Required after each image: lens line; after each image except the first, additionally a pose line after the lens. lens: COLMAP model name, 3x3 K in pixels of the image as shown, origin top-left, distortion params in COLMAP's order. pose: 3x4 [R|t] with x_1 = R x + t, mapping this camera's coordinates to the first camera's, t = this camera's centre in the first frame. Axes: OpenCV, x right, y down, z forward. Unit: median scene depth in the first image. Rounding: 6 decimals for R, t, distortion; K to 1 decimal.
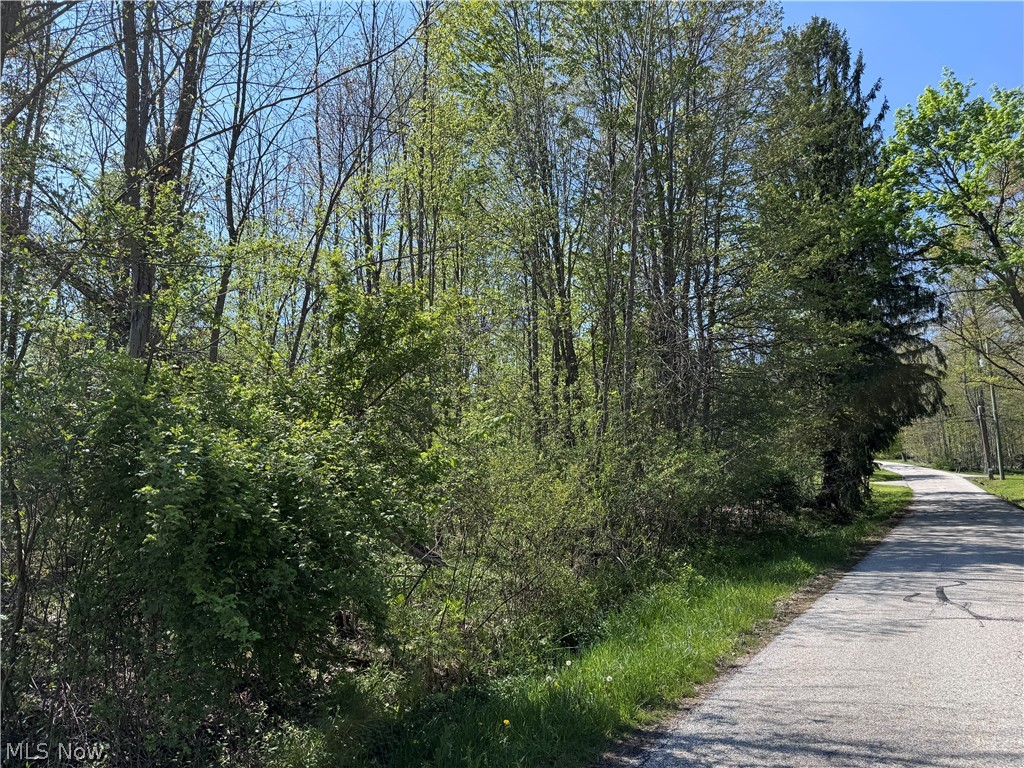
lens RADIAL K [[674.7, 0, 512.0], [0, 674.7, 384.0], [0, 0, 1]] dist [0.002704, -0.031878]
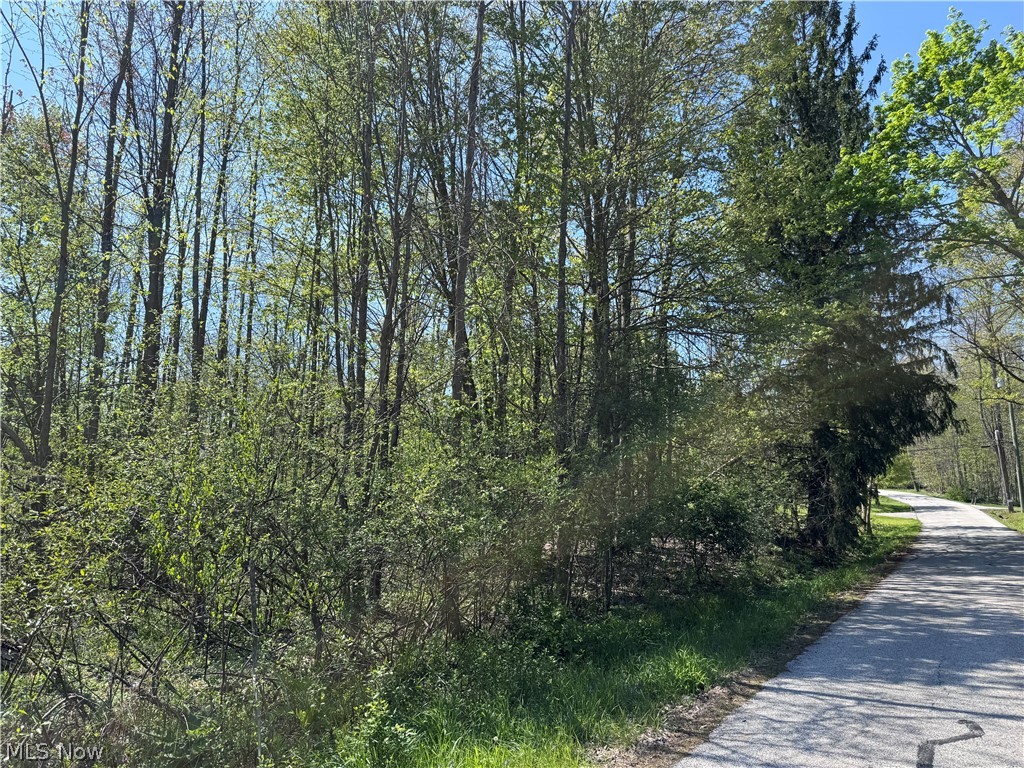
lens RADIAL K [[699.2, 0, 509.3], [0, 699.2, 382.4], [0, 0, 1]] dist [0.002283, -0.026410]
pose [[0.999929, 0.011725, -0.001914, 0.093811], [-0.011783, 0.999354, -0.033955, 0.018464], [0.001514, 0.033975, 0.999422, 0.137209]]
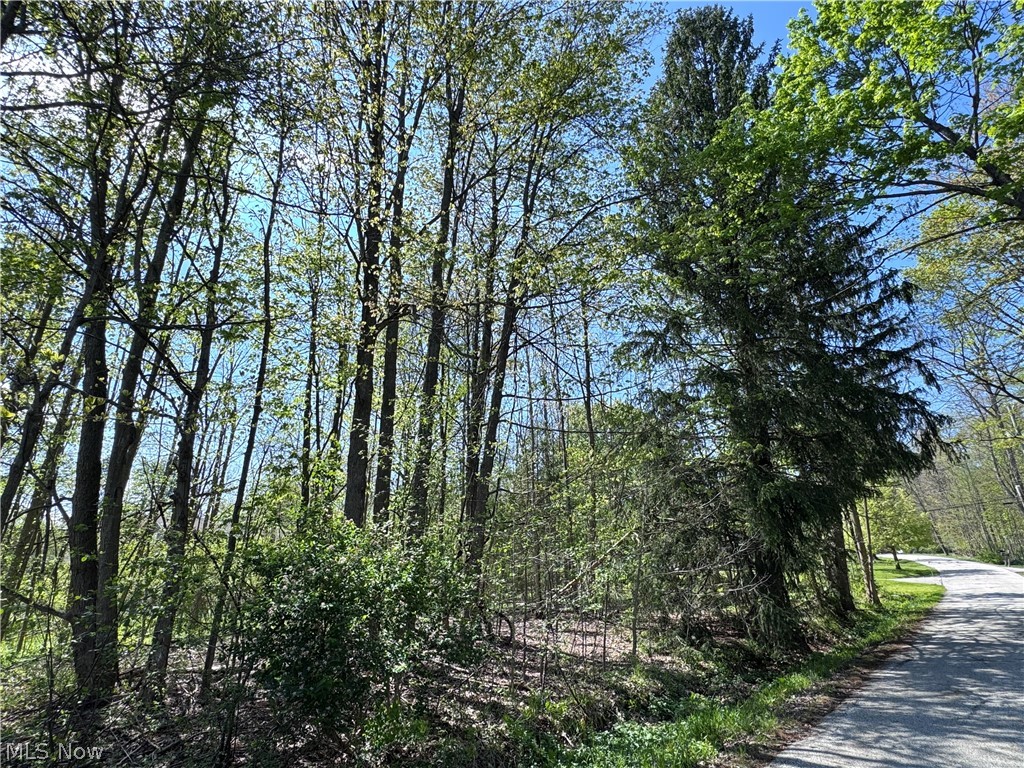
lens RADIAL K [[535.8, 0, 512.0], [0, 535.8, 384.0], [0, 0, 1]] dist [0.014329, -0.000551]
pose [[0.990738, -0.061347, -0.121136, 0.297606], [0.035054, 0.977435, -0.208309, 0.058931], [0.131181, 0.202133, 0.970533, 0.436296]]
